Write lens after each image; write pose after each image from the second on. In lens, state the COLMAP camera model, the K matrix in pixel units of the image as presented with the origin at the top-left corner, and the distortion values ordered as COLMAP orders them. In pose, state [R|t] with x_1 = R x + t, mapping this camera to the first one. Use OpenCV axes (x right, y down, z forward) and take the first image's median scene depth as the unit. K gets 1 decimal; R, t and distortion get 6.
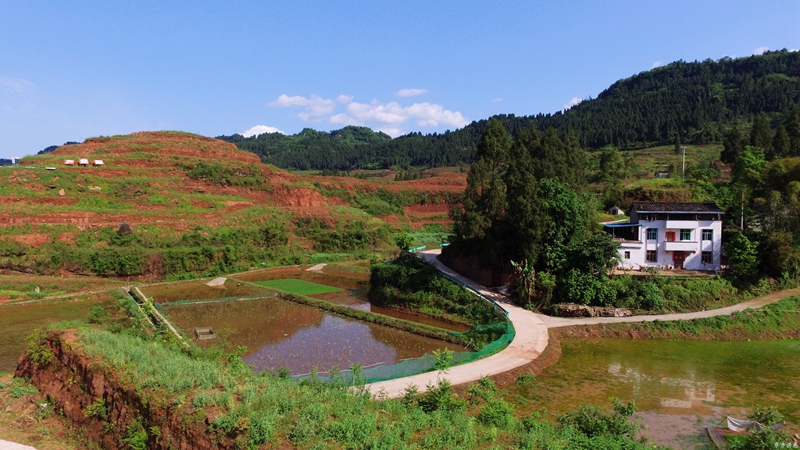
lens RADIAL K [[537.1, 0, 400.8], [0, 537.1, 232.4], [0, 0, 1]] dist [-0.127262, 0.094444]
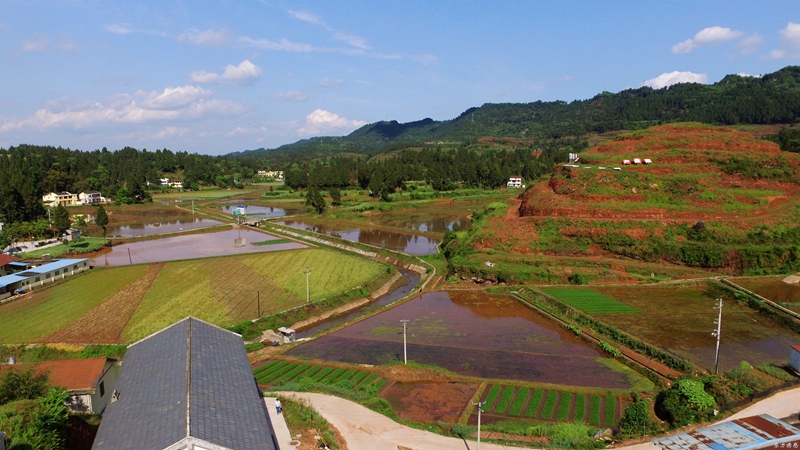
lens RADIAL K [[537.1, 0, 402.5], [0, 537.1, 228.9], [0, 0, 1]] dist [-0.127262, 0.094444]
pose [[0.762811, 0.072968, -0.642491, -0.286674], [-0.018252, 0.995646, 0.091406, -0.100465], [0.646364, -0.057998, 0.760822, -0.371656]]
